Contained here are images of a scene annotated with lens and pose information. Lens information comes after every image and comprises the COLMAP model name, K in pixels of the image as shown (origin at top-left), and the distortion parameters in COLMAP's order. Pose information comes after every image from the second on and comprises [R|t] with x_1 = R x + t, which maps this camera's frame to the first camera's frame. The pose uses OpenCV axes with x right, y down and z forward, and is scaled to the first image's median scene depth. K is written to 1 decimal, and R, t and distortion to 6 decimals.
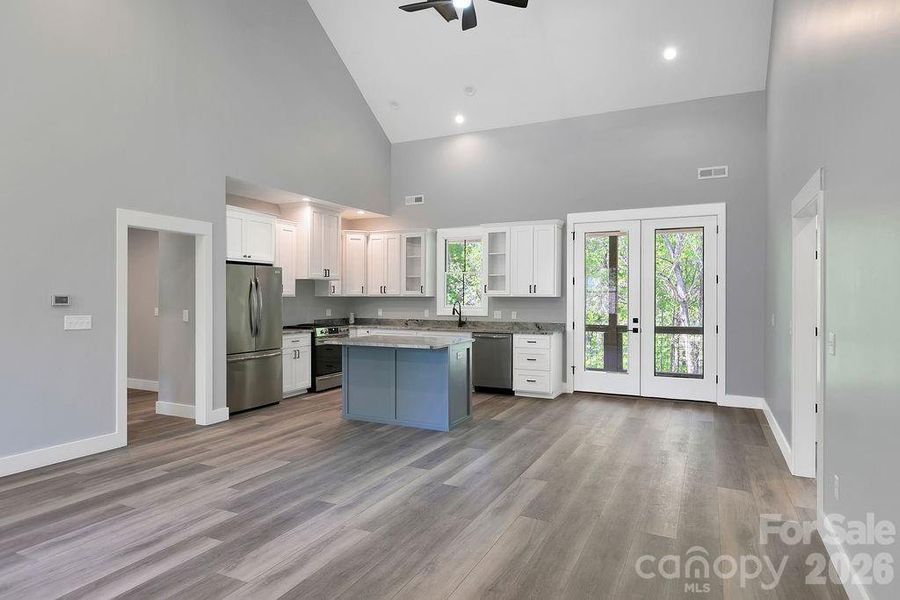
lens RADIAL K [[522.2, 0, 441.7], [0, 522.2, 305.7], [0, 0, 1]] dist [0.005779, 0.000582]
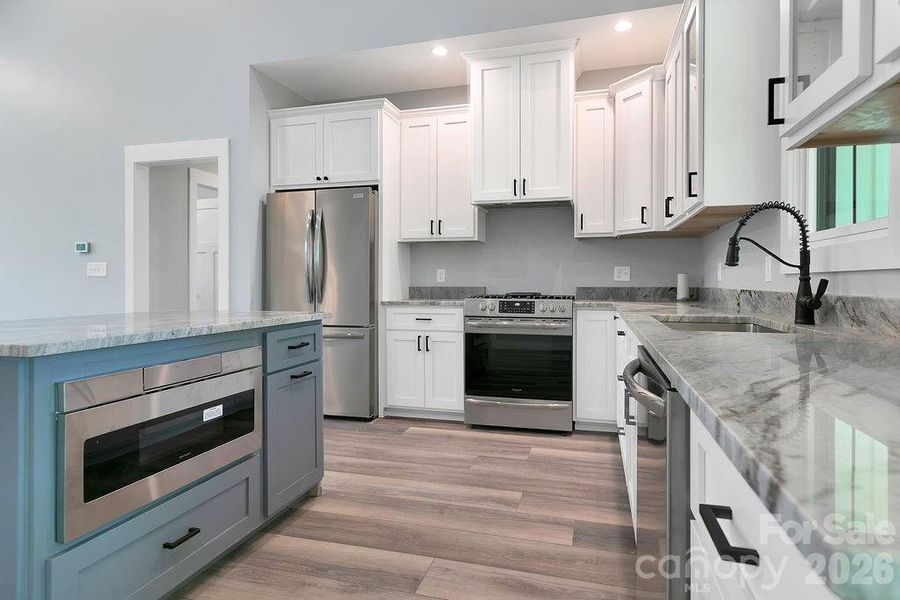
lens RADIAL K [[497.2, 0, 457.4], [0, 497.2, 284.1], [0, 0, 1]] dist [0.011244, -0.004434]
pose [[0.201890, 0.003329, -0.979402, 0.214264], [-0.016436, 0.999865, 0.000011, 0.027591], [0.979270, 0.016096, 0.201918, 0.837184]]
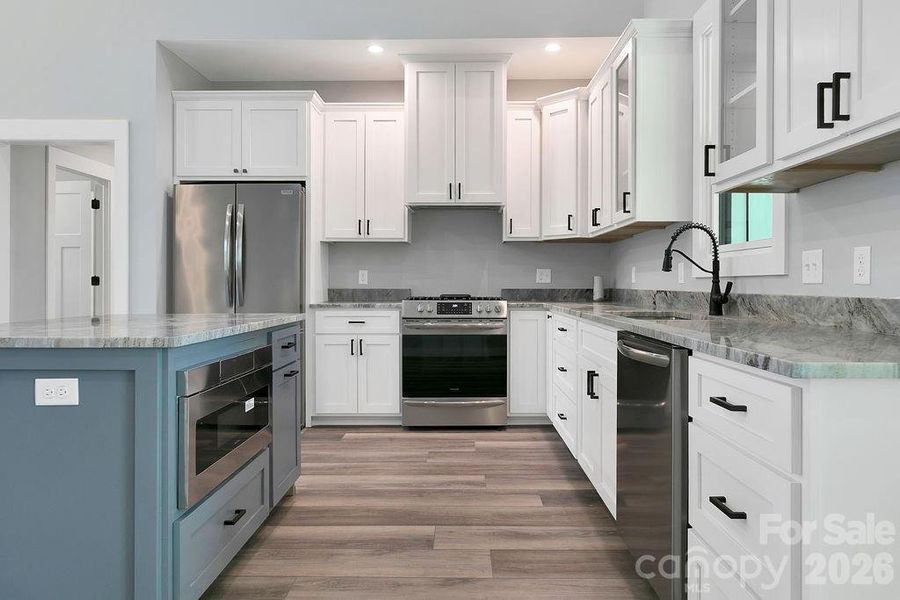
lens RADIAL K [[588.0, 0, 455.8], [0, 588.0, 285.0], [0, 0, 1]] dist [0.014579, -0.014610]
pose [[0.445569, 0.000527, -0.895248, 0.271322], [-0.014755, 0.999868, -0.006755, 0.029430], [0.895126, 0.016219, 0.445518, 0.741798]]
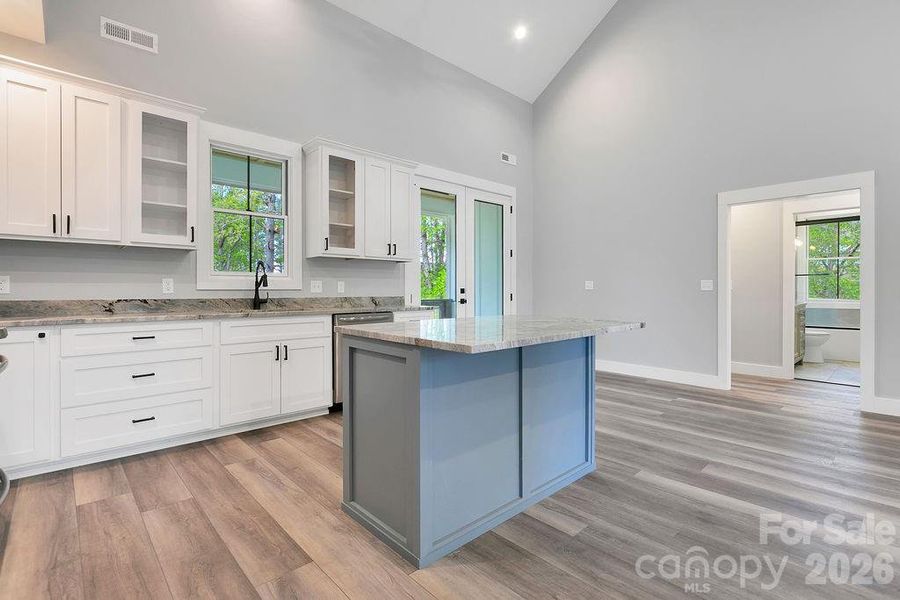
lens RADIAL K [[430.4, 0, 451.8], [0, 430.4, 292.2], [0, 0, 1]] dist [-0.002144, 0.000382]
pose [[0.345039, -0.005730, 0.938571, -0.332525], [0.018527, 0.999828, -0.000707, 0.027335], [-0.938405, 0.017633, 0.345086, 0.661315]]
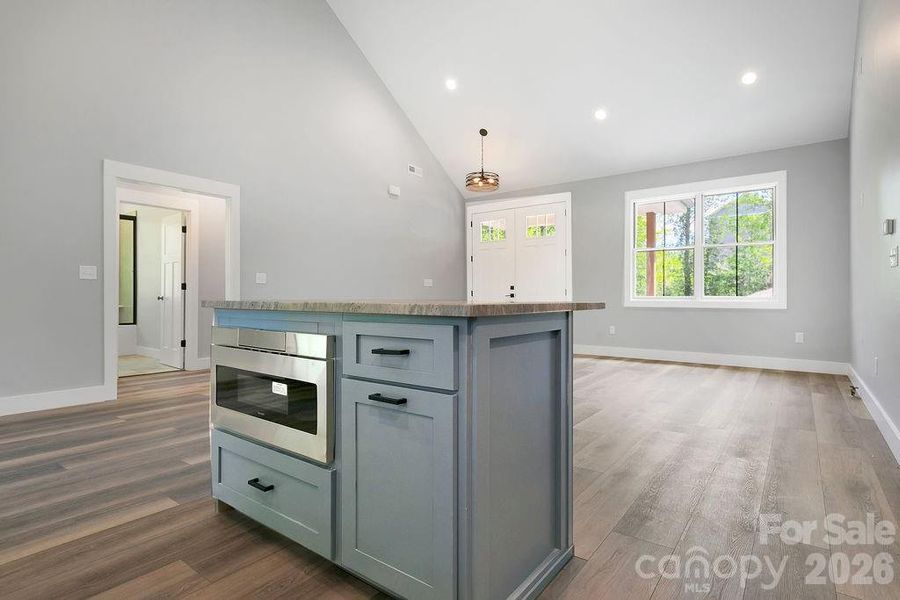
lens RADIAL K [[462.2, 0, 453.4], [0, 462.2, 295.4], [0, 0, 1]] dist [0.002371, 0.002700]
pose [[-0.984924, -0.000543, 0.172988, -0.122072], [0.002733, 0.999821, 0.018700, 0.040508], [-0.172967, 0.018891, -0.984746, 0.960938]]
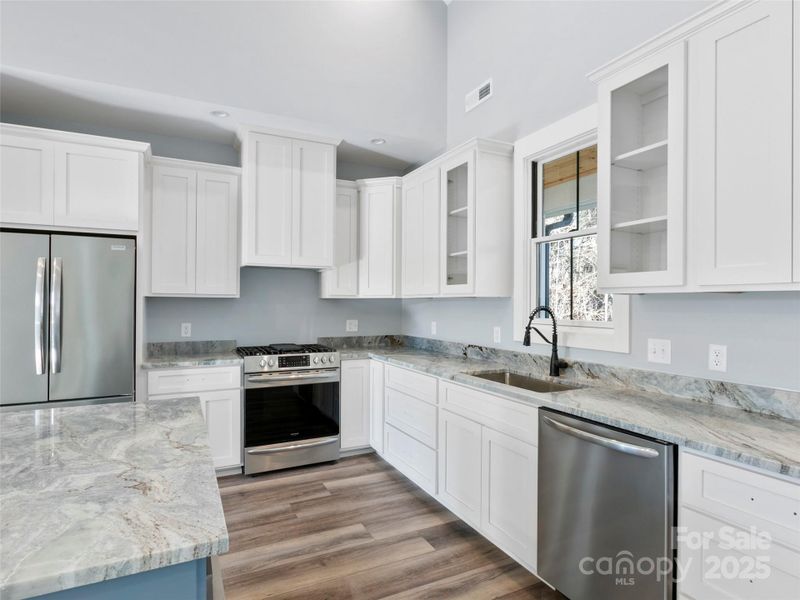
lens RADIAL K [[441.0, 0, 396.2], [0, 441.0, 303.1], [0, 0, 1]] dist [-0.008161, 0.000555]
pose [[0.797970, 0.000752, -0.602697, 0.140946], [-0.012442, 0.999807, -0.015226, -0.005949], [0.602569, 0.019648, 0.797825, 0.687038]]
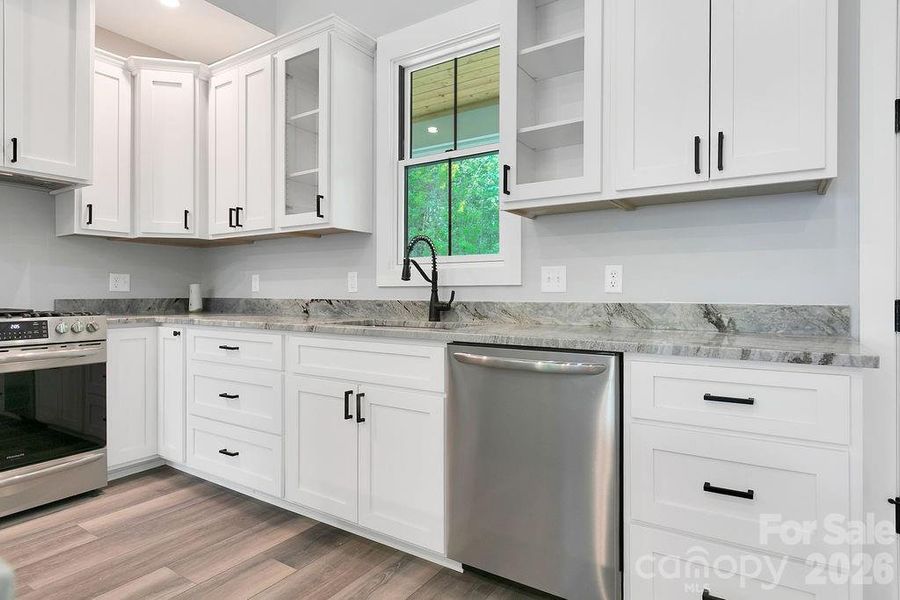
lens RADIAL K [[497.2, 0, 450.2], [0, 497.2, 294.3], [0, 0, 1]] dist [0.011244, -0.004434]
pose [[0.993805, -0.000529, -0.111139, 0.080450], [-0.001038, 0.999901, -0.014040, 0.029688], [0.111135, 0.014068, 0.993706, 0.716658]]
